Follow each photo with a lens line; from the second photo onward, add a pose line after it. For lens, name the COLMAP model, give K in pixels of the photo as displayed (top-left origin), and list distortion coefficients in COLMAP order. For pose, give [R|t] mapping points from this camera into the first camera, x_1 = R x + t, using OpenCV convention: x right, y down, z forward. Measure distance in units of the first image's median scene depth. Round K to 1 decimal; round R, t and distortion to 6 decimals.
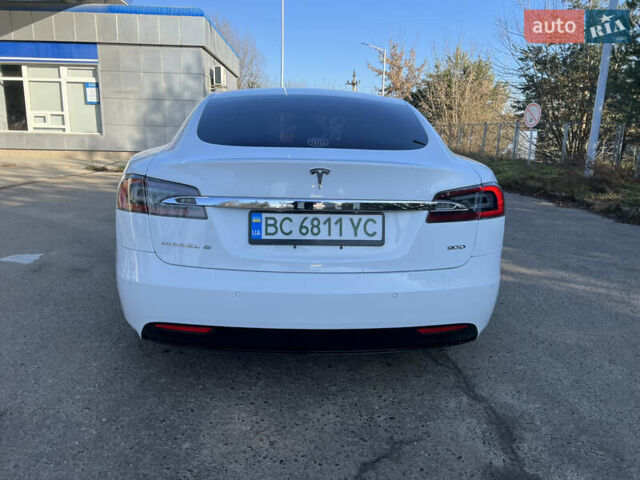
lens RADIAL K [[471.9, 0, 323.3], [0, 471.9, 236.0], [0, 0, 1]] dist [0.068392, -0.065168]
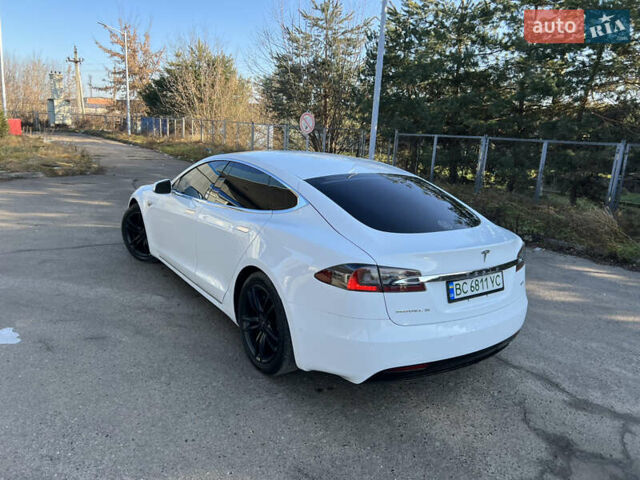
lens RADIAL K [[471.9, 0, 323.3], [0, 471.9, 236.0], [0, 0, 1]] dist [0.068392, -0.065168]
pose [[0.850674, -0.097657, 0.516544, -1.247381], [0.080860, 0.995208, 0.054988, -0.309738], [-0.519438, -0.005009, 0.854493, -0.090975]]
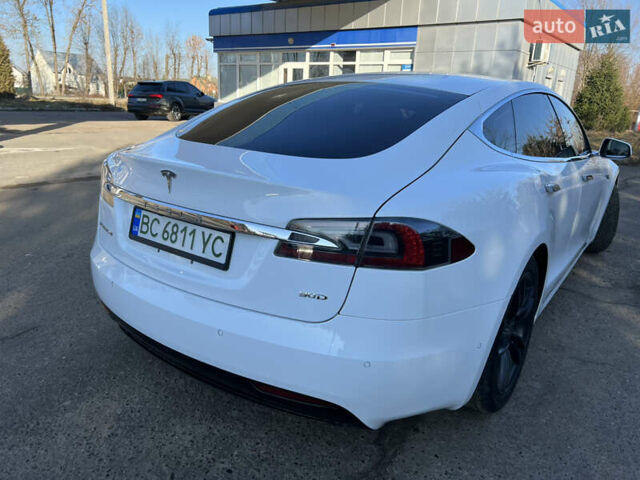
lens RADIAL K [[477.9, 0, 320.0], [0, 477.9, 240.0], [0, 0, 1]] dist [0.030663, -0.006773]
pose [[0.776340, 0.192920, -0.600065, 0.751100], [-0.164681, 0.981023, 0.102340, -0.146807], [0.608421, 0.019369, 0.793378, 0.432867]]
